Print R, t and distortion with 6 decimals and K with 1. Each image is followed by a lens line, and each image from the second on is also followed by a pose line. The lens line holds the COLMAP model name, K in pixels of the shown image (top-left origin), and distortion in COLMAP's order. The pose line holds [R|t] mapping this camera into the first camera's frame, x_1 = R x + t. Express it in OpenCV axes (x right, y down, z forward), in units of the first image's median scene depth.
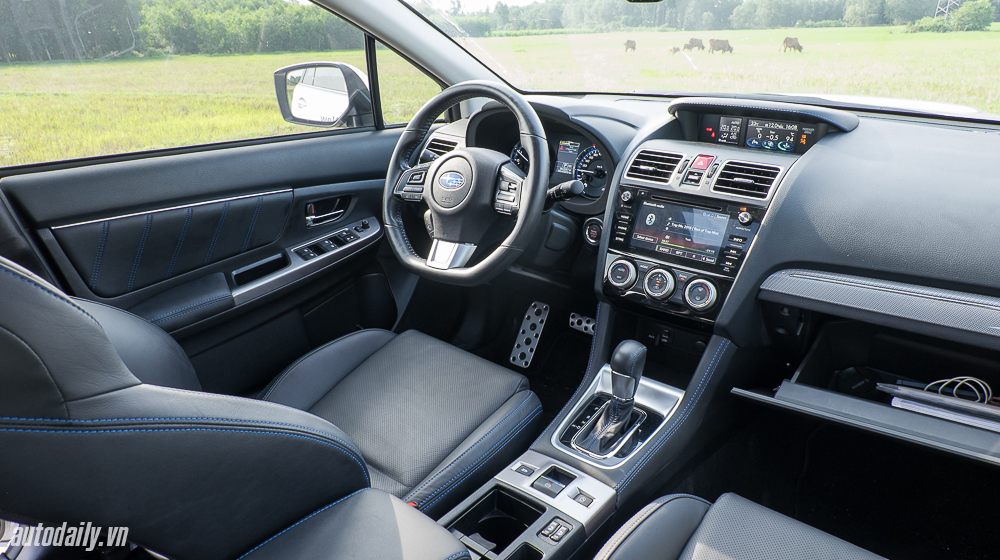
lens RADIAL K [[671.1, 0, 500.0], [0, 671.1, 280.0], [0, 0, 1]] dist [-0.004972, -0.001663]
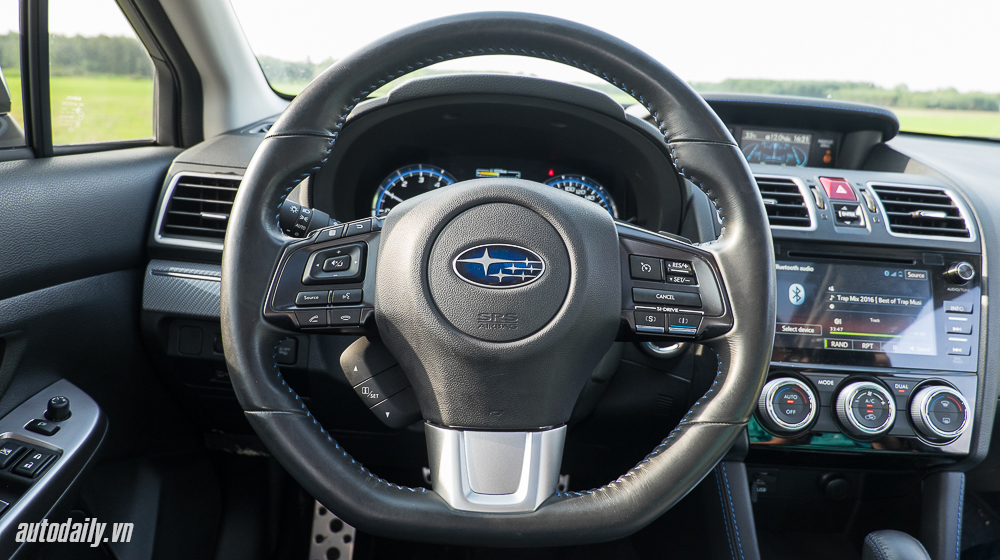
lens RADIAL K [[671.1, 0, 500.0], [0, 671.1, 280.0], [0, 0, 1]] dist [-0.004972, -0.001663]
pose [[0.759438, -0.124791, 0.638500, -0.288452], [0.172322, 0.984962, -0.012456, -0.125979], [-0.627343, 0.119486, 0.769521, 0.666196]]
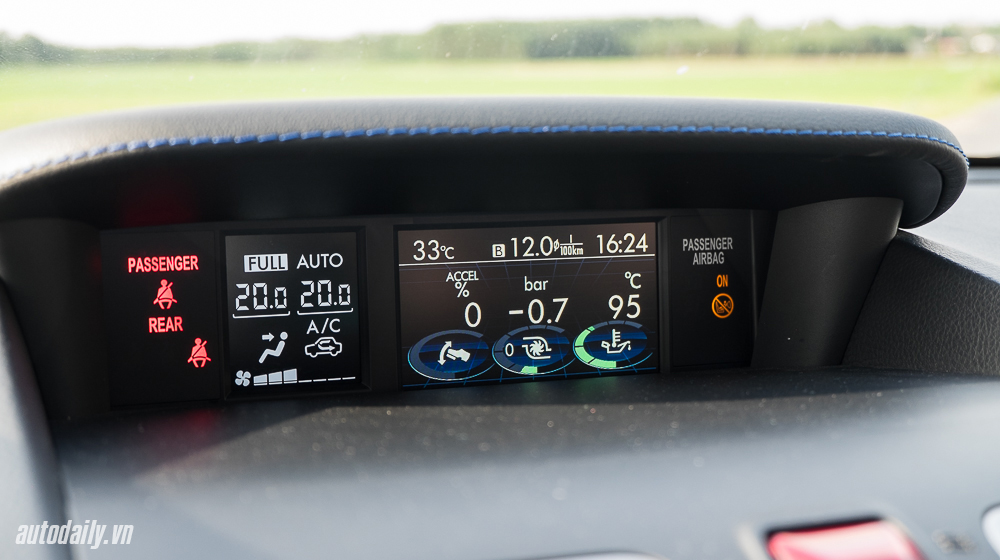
lens RADIAL K [[1443.4, 0, 500.0], [0, 1443.4, 280.0], [0, 0, 1]] dist [0.002521, 0.011225]
pose [[0.487809, -0.115135, 0.865324, 0.070022], [0.310326, 0.949386, -0.048621, -0.209283], [-0.815929, 0.292251, 0.498848, 0.829332]]
